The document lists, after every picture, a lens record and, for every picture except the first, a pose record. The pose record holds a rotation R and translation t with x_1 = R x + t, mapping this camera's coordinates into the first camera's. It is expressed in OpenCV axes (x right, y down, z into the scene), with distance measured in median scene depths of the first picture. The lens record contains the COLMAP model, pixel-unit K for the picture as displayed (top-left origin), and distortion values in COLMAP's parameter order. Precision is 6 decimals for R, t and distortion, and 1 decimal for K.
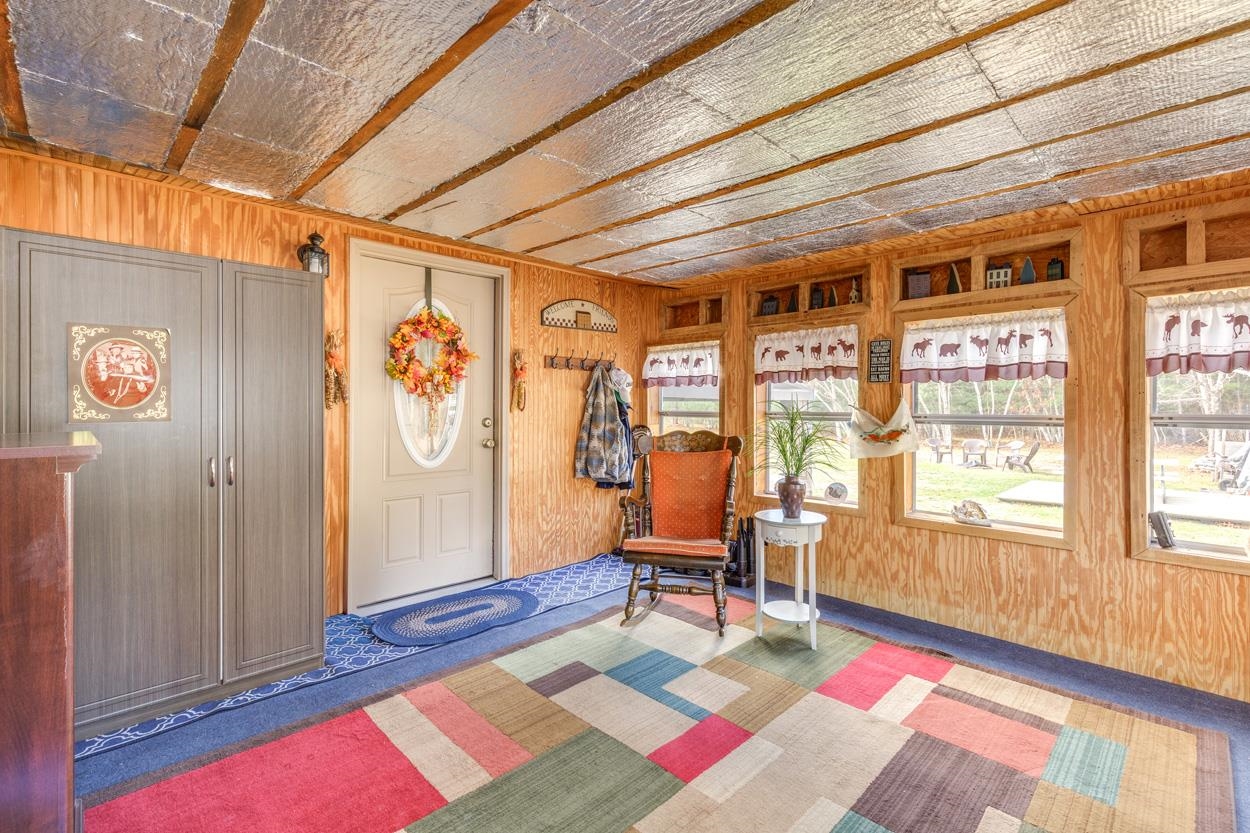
lens RADIAL K [[568.6, 0, 630.2], [0, 568.6, 414.8], [0, 0, 1]] dist [0.009477, 0.000303]
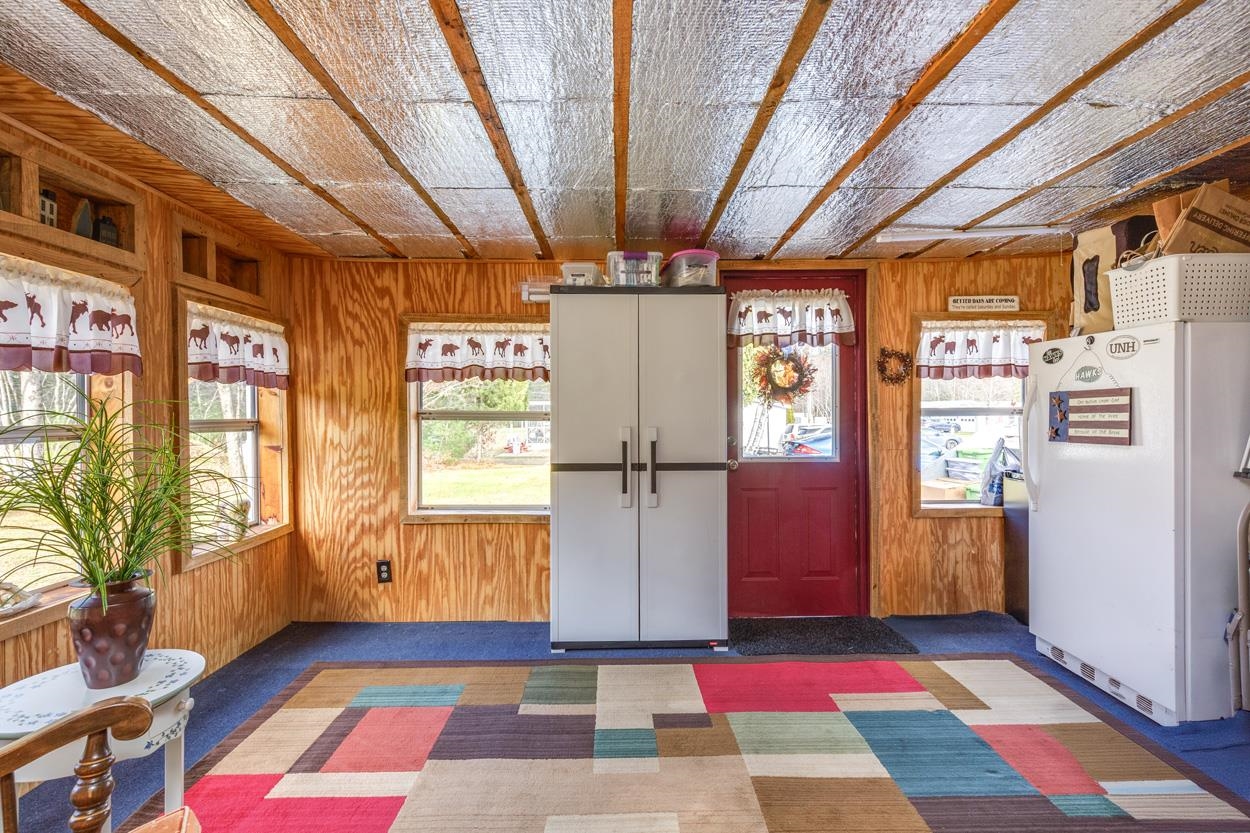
lens RADIAL K [[568.6, 0, 630.2], [0, 568.6, 414.8], [0, 0, 1]] dist [0.009477, 0.000303]
pose [[-0.718452, 0.000801, 0.695576, -0.322501], [0.016470, 0.999739, 0.015860, -0.013389], [-0.695381, 0.022851, -0.718278, 1.198304]]
